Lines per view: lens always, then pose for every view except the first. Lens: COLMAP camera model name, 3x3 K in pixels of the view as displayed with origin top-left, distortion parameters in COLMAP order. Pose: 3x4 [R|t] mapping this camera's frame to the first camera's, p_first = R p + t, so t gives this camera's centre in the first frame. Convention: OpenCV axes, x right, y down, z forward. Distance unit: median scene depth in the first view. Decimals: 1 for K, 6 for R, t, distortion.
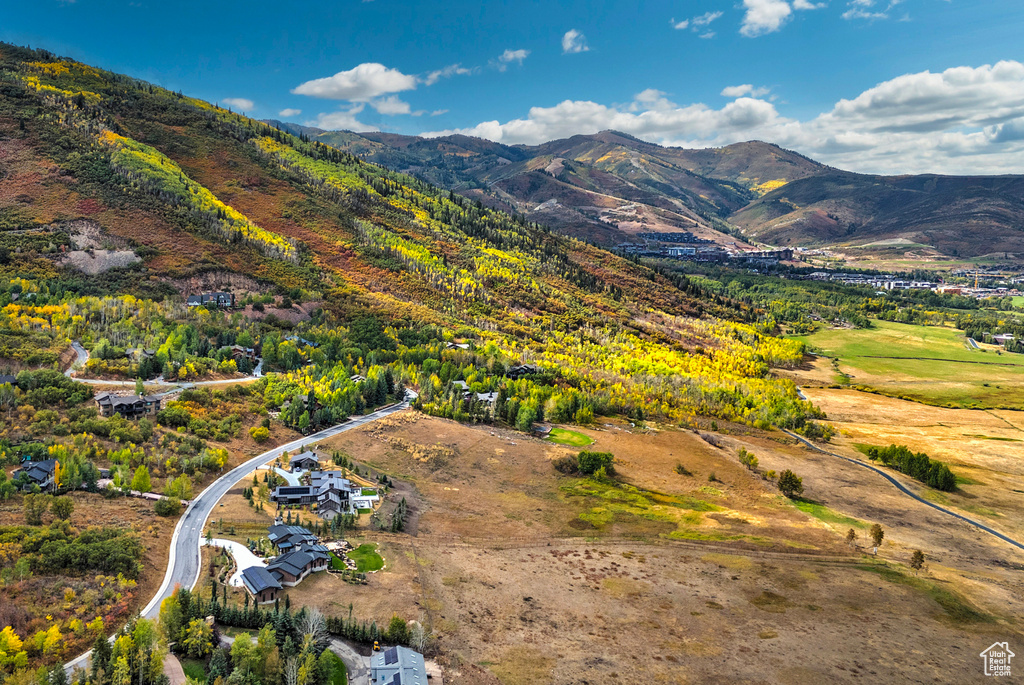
lens RADIAL K [[913.7, 0, 422.3], [0, 913.7, 341.4], [0, 0, 1]] dist [0.144909, -0.288456]
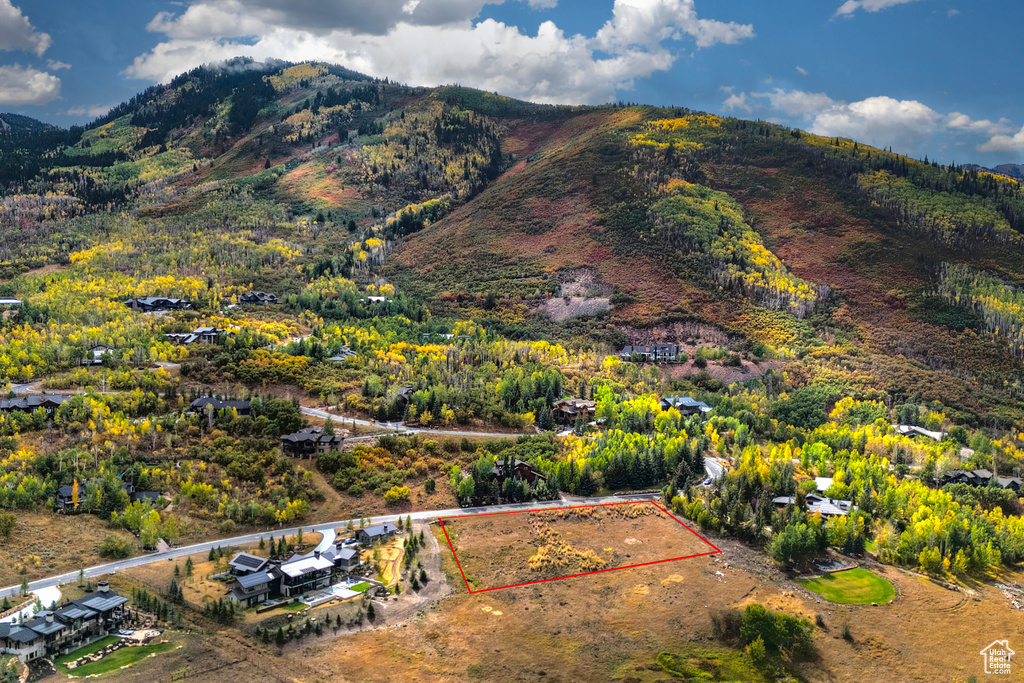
lens RADIAL K [[931.3, 0, 555.8], [0, 931.3, 354.8], [0, 0, 1]] dist [0.169700, -0.377232]
pose [[0.727723, 0.044118, -0.684451, 0.294484], [-0.086797, 0.995830, -0.028096, -0.008759], [0.680357, 0.079855, 0.728517, 0.269763]]
